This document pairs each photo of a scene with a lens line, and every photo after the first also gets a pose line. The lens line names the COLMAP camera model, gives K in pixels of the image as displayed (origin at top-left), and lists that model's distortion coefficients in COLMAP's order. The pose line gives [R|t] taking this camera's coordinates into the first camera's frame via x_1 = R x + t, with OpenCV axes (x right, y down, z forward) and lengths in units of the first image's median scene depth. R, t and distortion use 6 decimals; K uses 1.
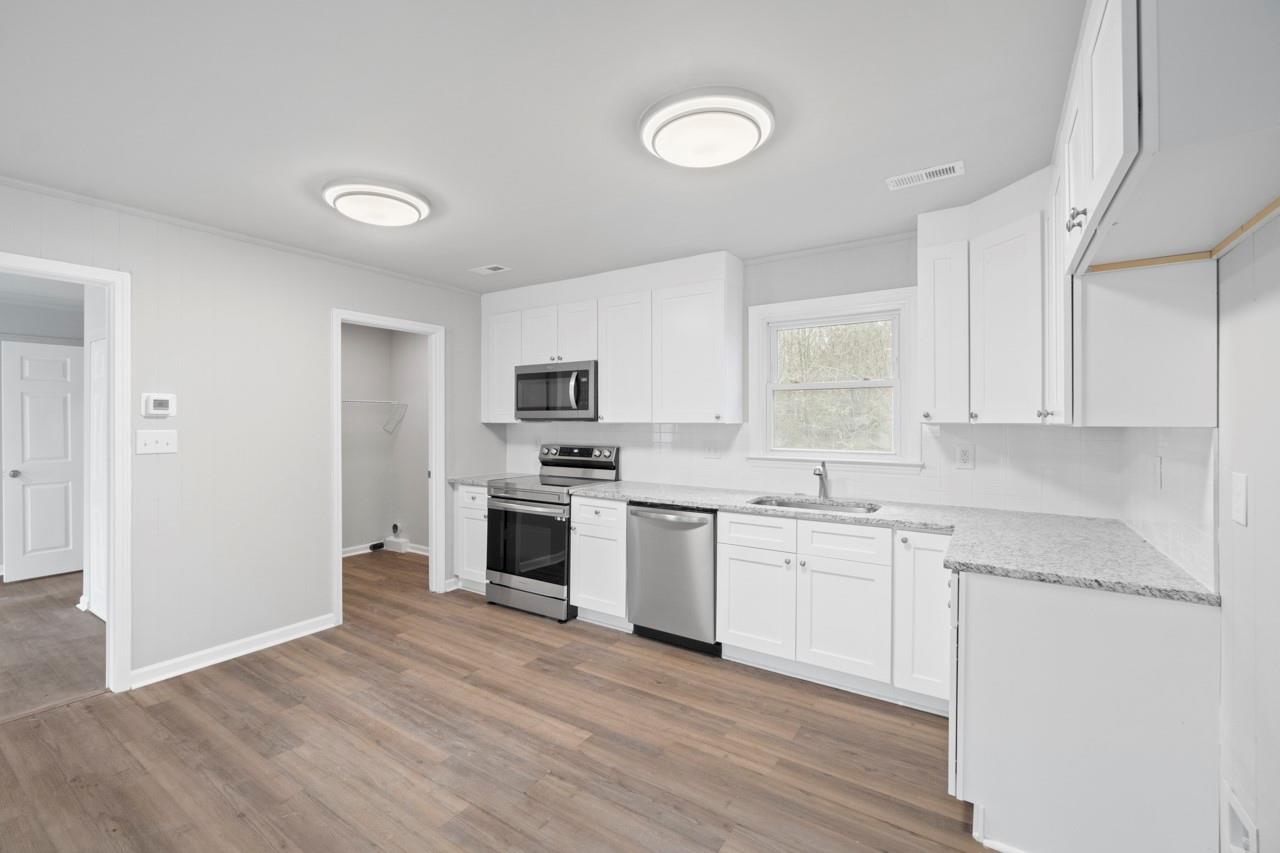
lens RADIAL K [[549.6, 0, 629.5], [0, 549.6, 418.7], [0, 0, 1]] dist [-0.008356, 0.002861]
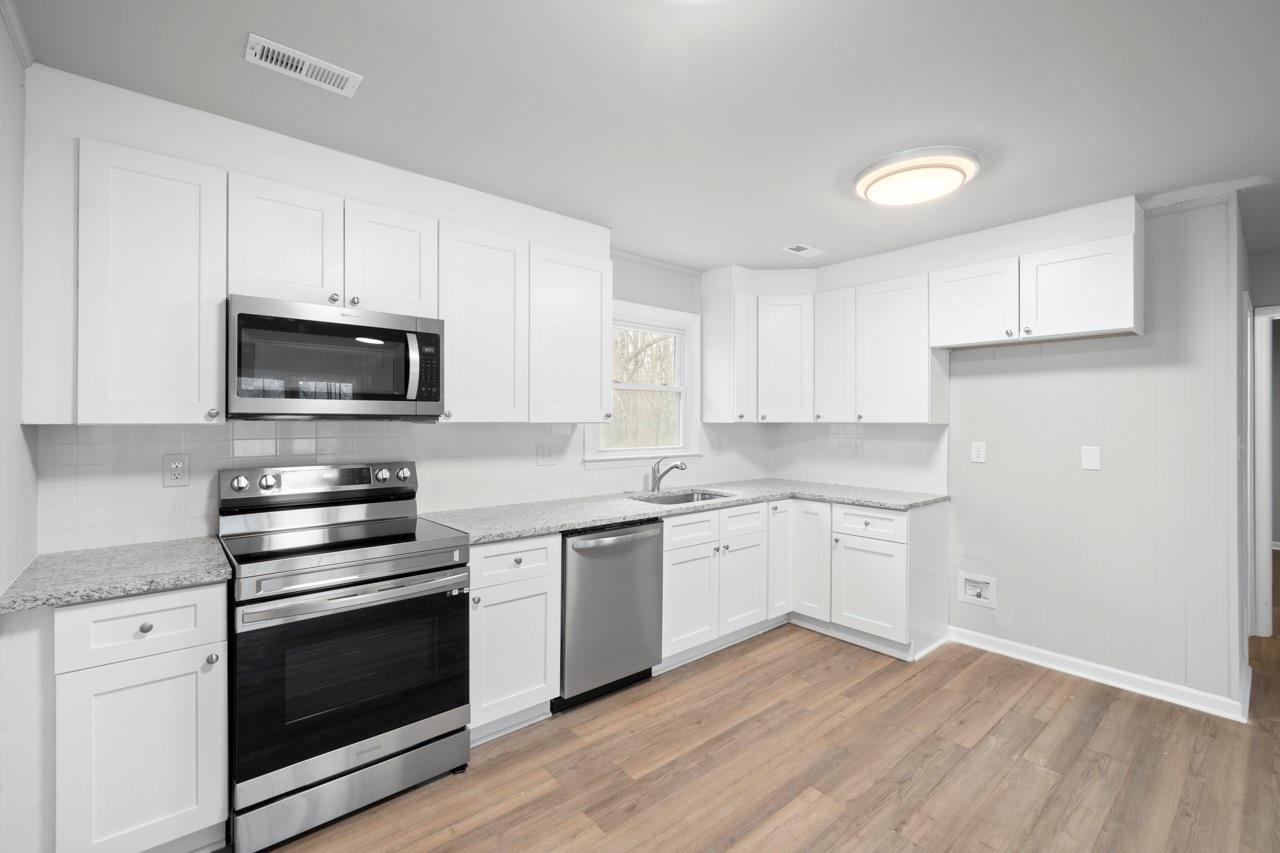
lens RADIAL K [[549.6, 0, 626.9], [0, 549.6, 417.5], [0, 0, 1]] dist [-0.008356, 0.002861]
pose [[0.282206, 0.002659, 0.959350, -0.744392], [-0.006438, 0.999979, -0.000878, 0.000329], [-0.959332, -0.005929, 0.282218, 0.796577]]
